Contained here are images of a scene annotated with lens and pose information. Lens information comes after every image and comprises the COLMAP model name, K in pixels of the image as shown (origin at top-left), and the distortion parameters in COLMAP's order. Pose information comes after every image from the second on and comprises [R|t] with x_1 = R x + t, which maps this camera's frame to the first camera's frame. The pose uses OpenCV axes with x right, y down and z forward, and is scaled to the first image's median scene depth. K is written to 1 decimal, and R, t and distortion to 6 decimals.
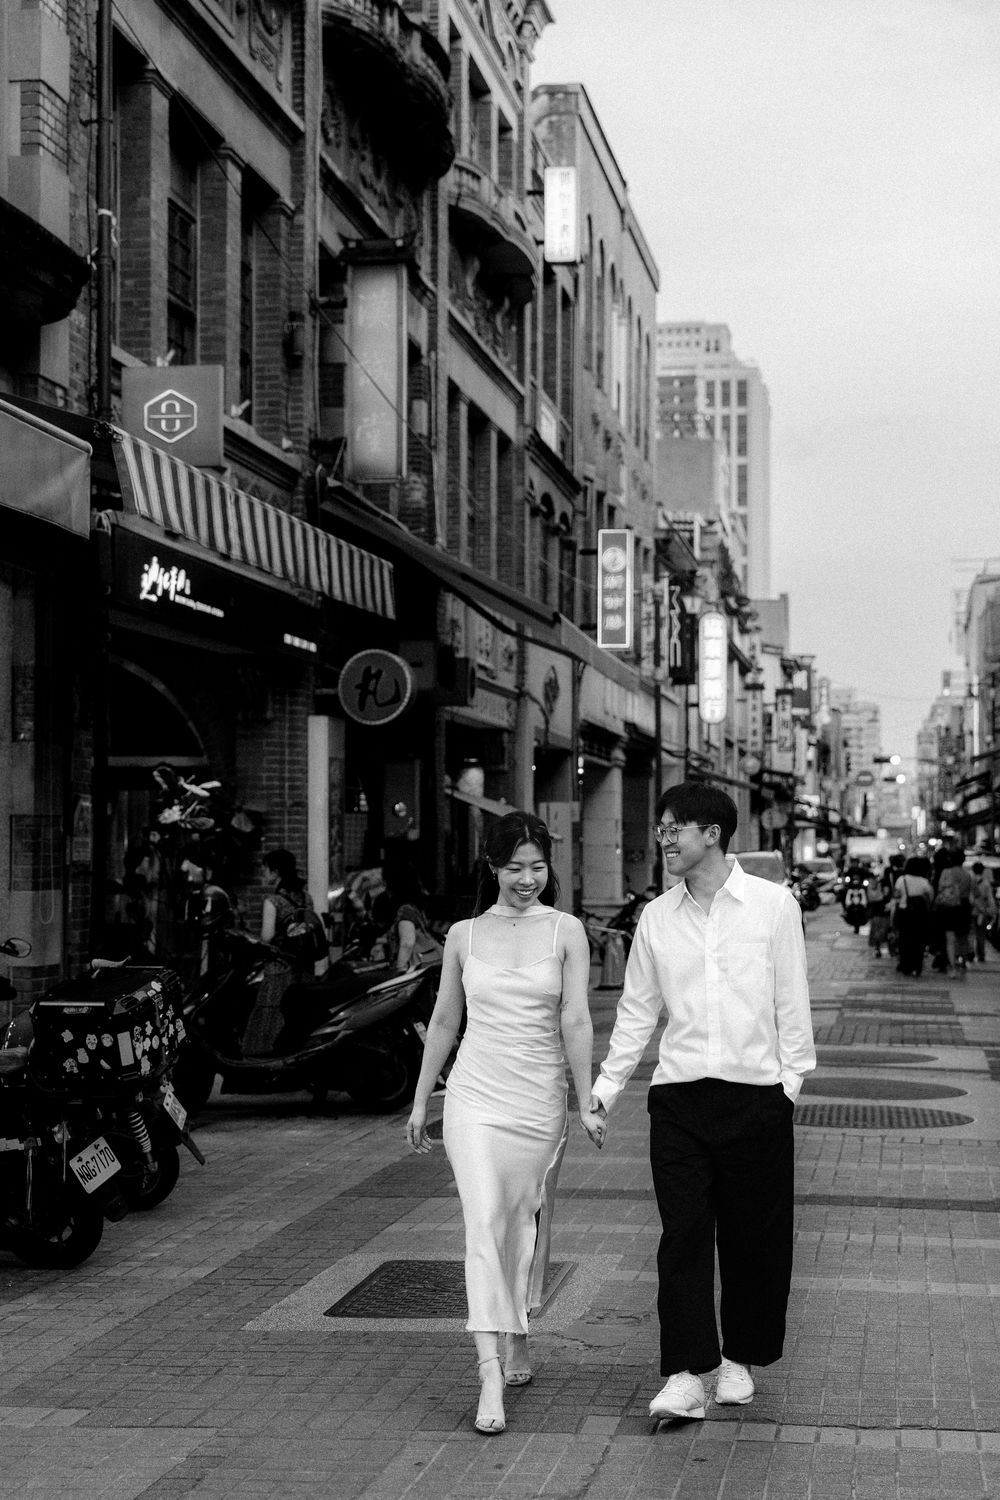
lens RADIAL K [[2109.6, 0, 501.5], [0, 2109.6, 750.8], [0, 0, 1]] dist [-0.041496, 0.000000]
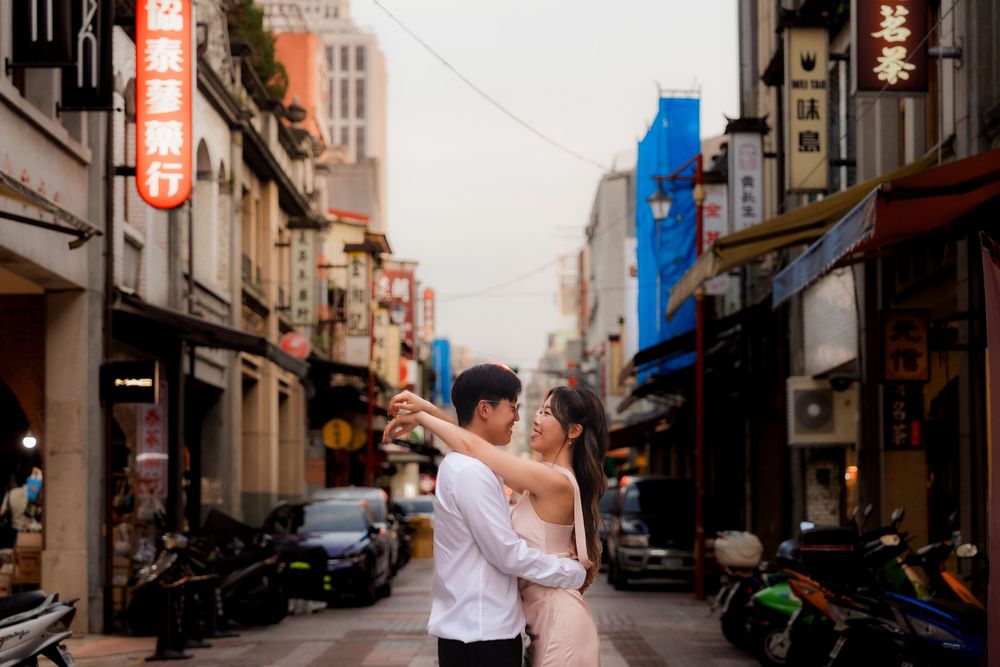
lens RADIAL K [[2010.2, 0, 500.4], [0, 2010.2, 334.2], [0, 0, 1]] dist [0.076004, 0.000000]
pose [[0.983368, 0.001467, 0.181618, 0.035653], [0.004524, 0.999459, -0.032570, 0.012329], [-0.181568, 0.032850, 0.982830, 0.203783]]
